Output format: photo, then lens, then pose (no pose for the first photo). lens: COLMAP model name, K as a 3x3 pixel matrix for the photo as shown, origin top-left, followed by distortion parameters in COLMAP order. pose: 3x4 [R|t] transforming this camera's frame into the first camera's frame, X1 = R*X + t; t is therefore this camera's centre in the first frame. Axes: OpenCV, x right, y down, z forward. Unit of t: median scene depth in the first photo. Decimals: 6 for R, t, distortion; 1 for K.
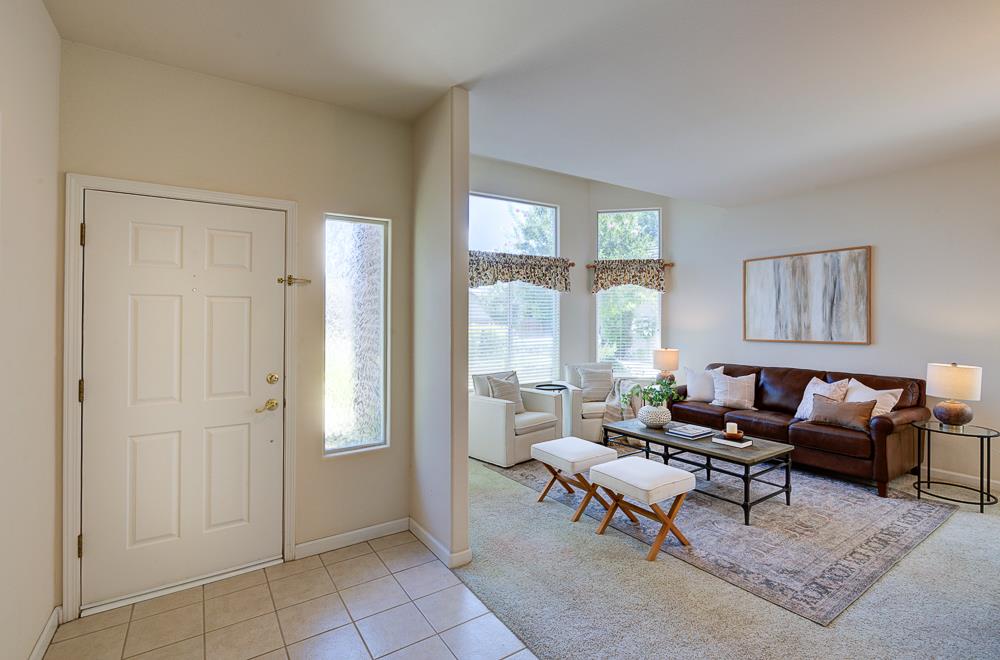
lens RADIAL K [[458.4, 0, 508.9], [0, 458.4, 325.2], [0, 0, 1]] dist [0.000692, 0.002226]
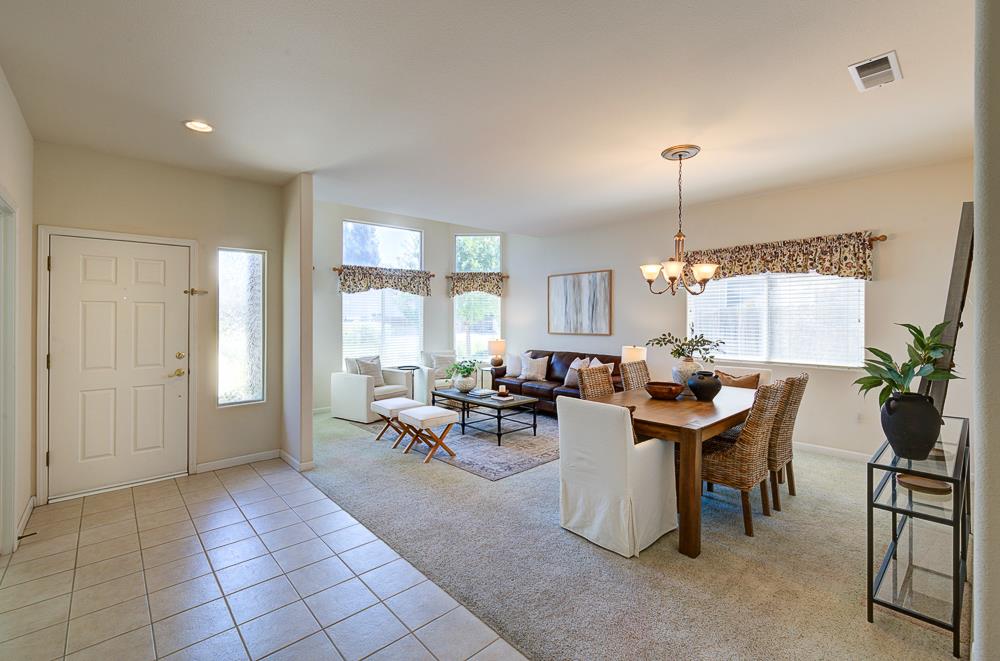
lens RADIAL K [[438.8, 0, 491.9], [0, 438.8, 326.0], [0, 0, 1]] dist [0.009927, -0.000398]
pose [[0.993234, 0.002202, 0.116106, 0.312647], [-0.003178, 0.999961, 0.008228, 0.001557], [-0.116083, -0.008541, 0.993203, -0.525631]]
